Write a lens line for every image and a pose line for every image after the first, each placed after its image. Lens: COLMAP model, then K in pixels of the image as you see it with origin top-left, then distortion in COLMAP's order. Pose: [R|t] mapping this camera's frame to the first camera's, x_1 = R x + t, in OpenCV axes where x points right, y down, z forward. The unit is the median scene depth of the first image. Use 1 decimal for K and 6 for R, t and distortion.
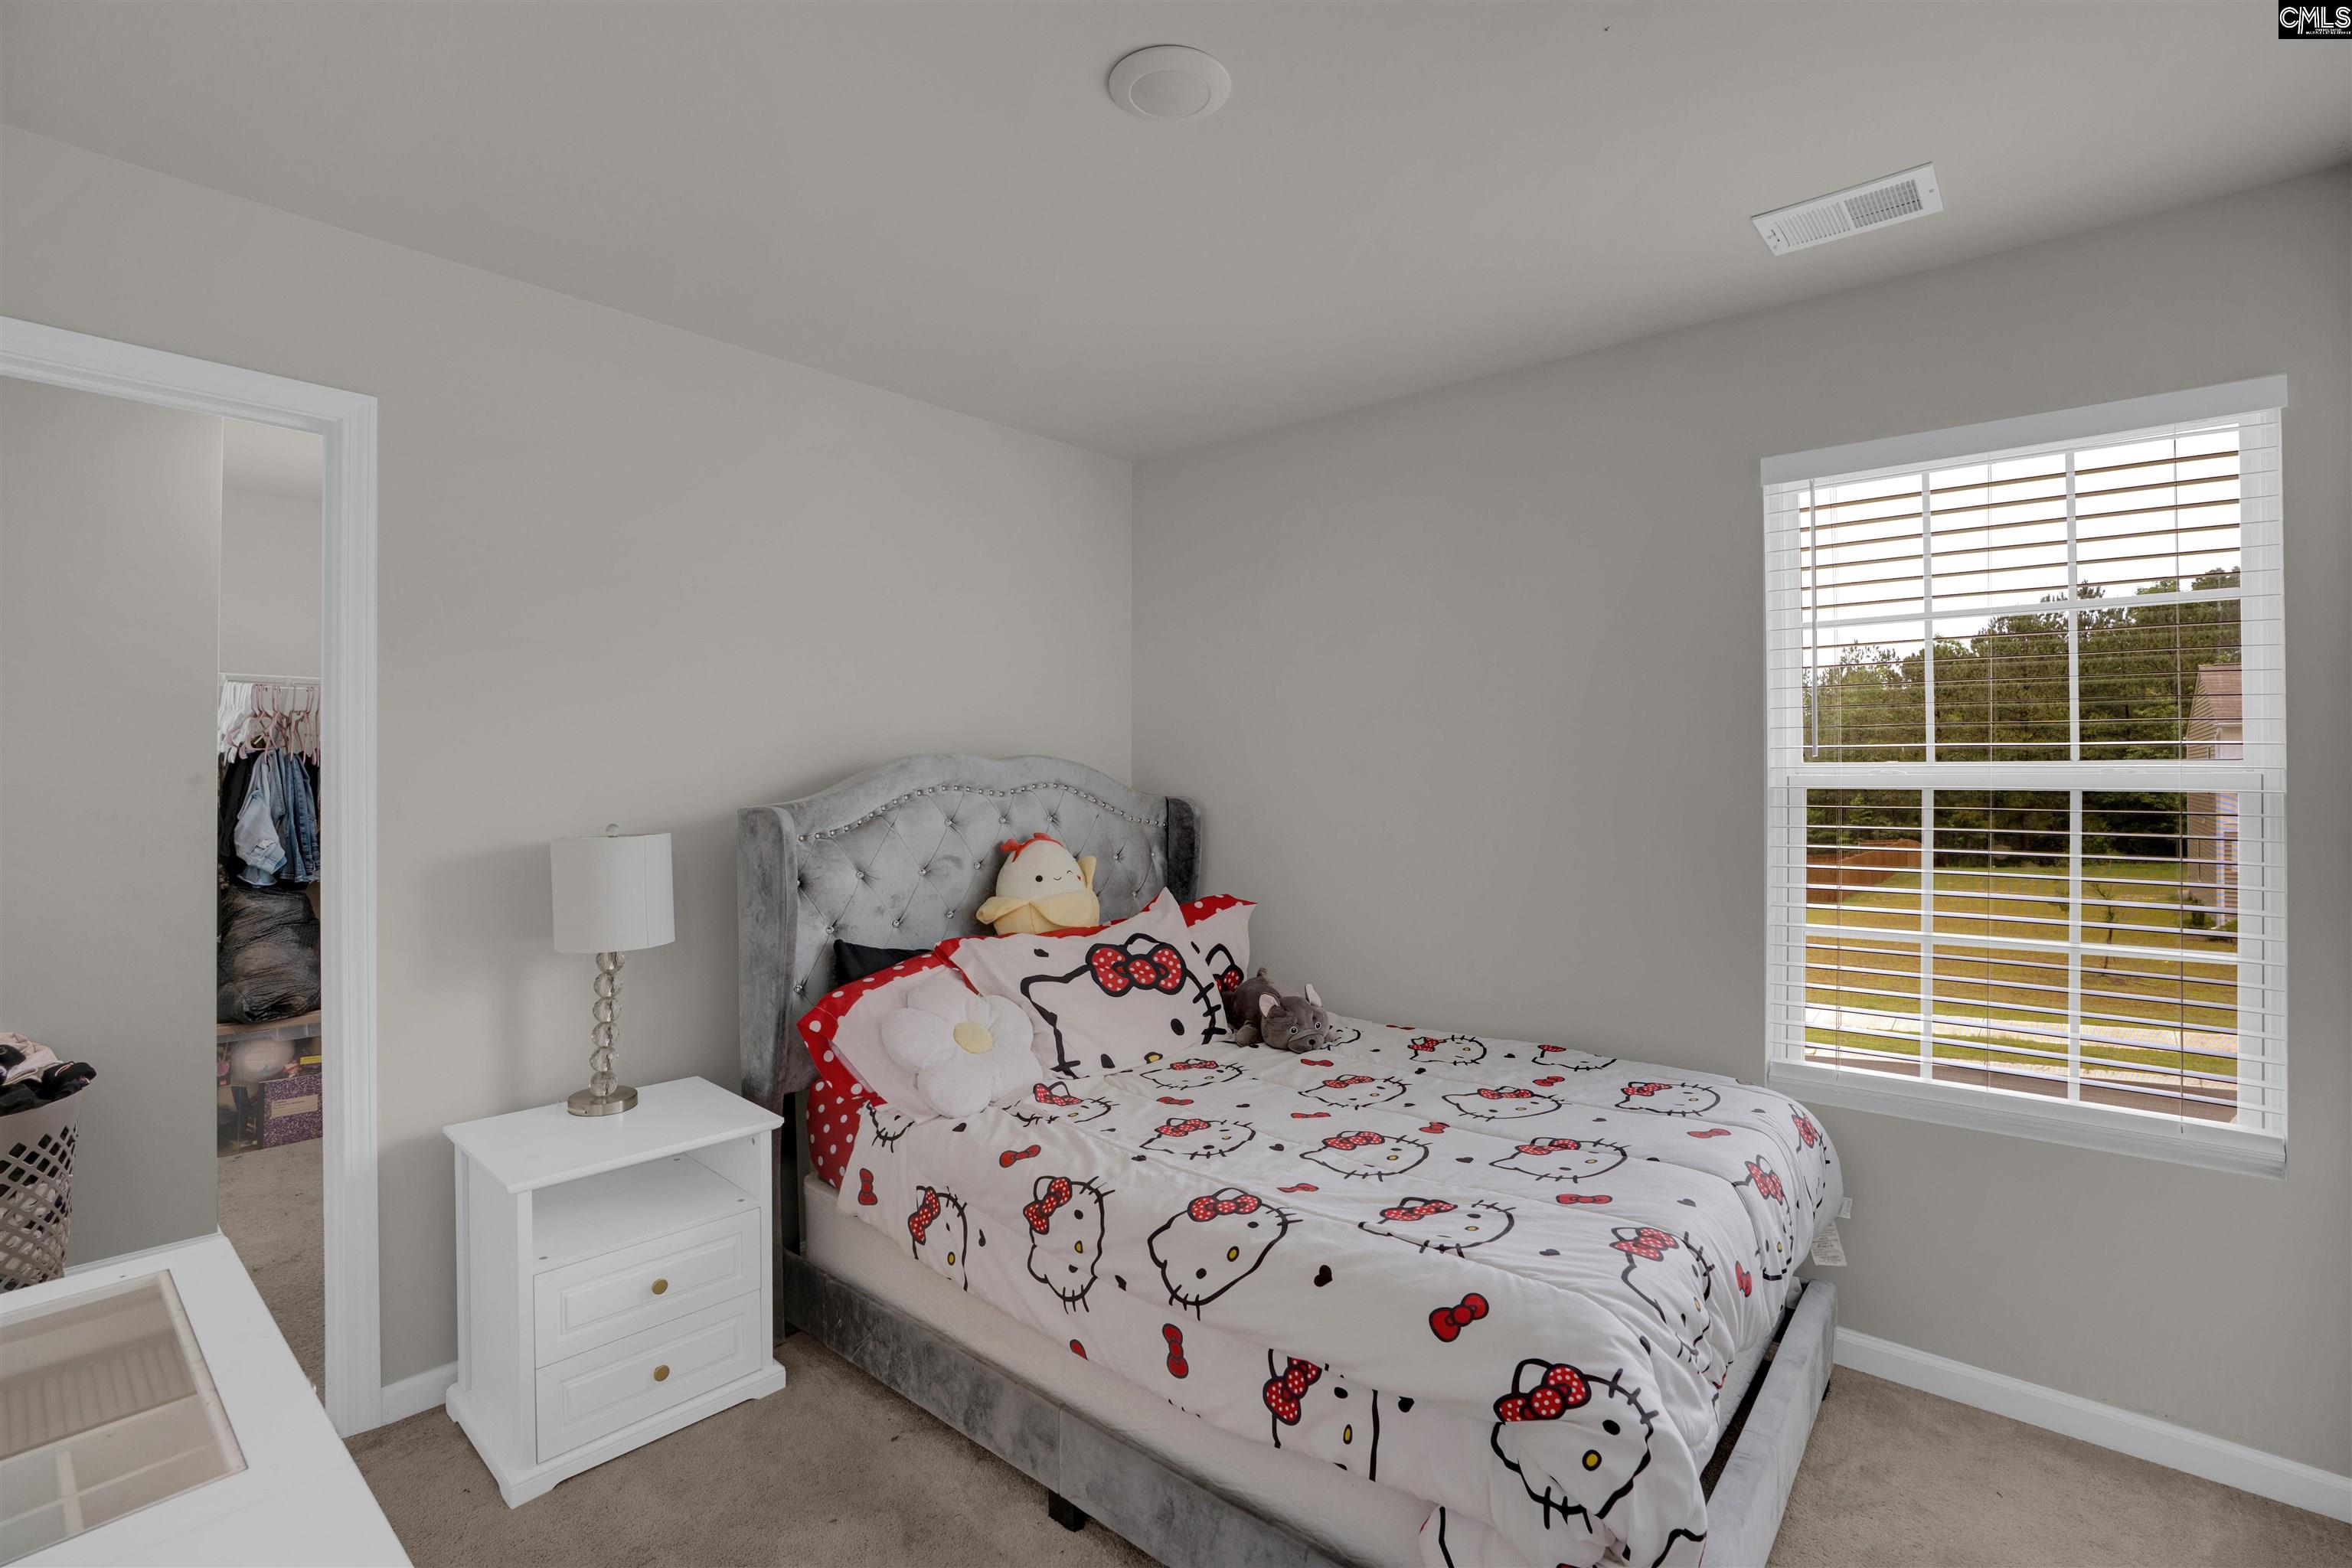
lens RADIAL K [[1164.1, 0, 1144.1], [0, 1164.1, 783.2], [0, 0, 1]] dist [-0.000145, -0.000620]
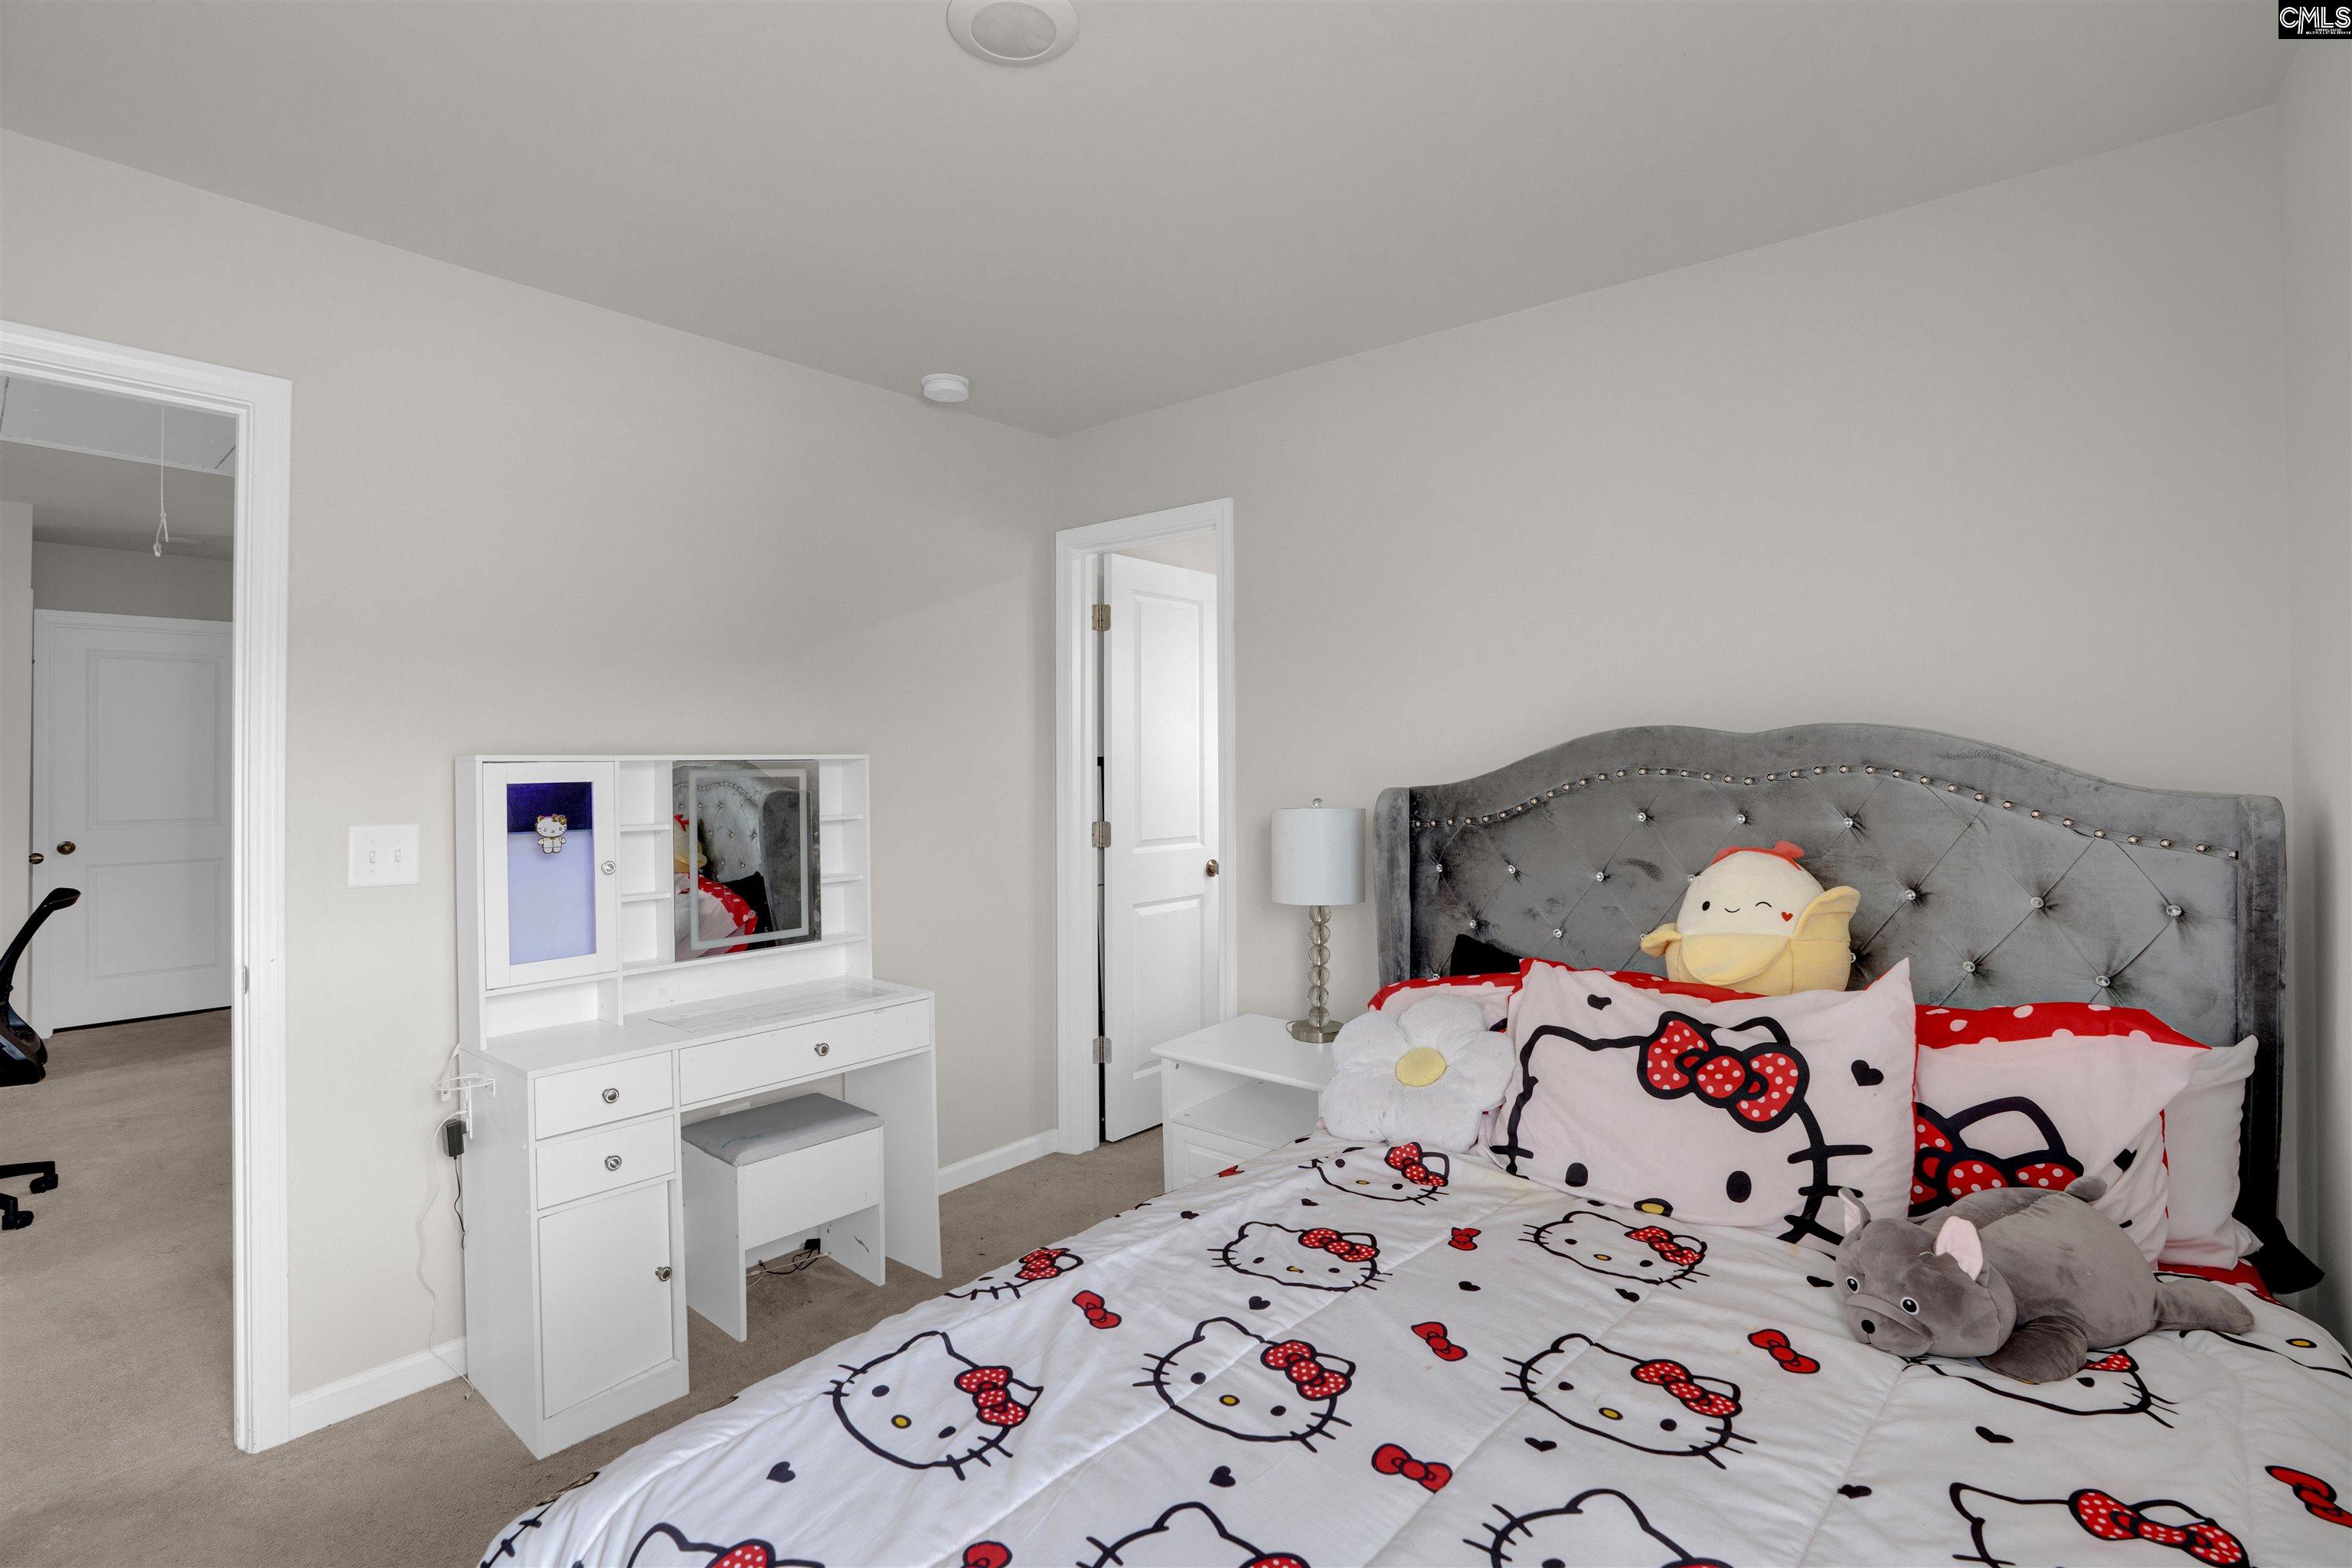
lens RADIAL K [[1087.6, 0, 1162.0], [0, 1087.6, 766.2], [0, 0, 1]] dist [-0.059691, 0.018374]
pose [[-0.019105, -0.004554, -0.999807, 0.644434], [0.000554, 0.999989, -0.004565, 0.005404], [0.999817, -0.000641, -0.019102, 0.838711]]
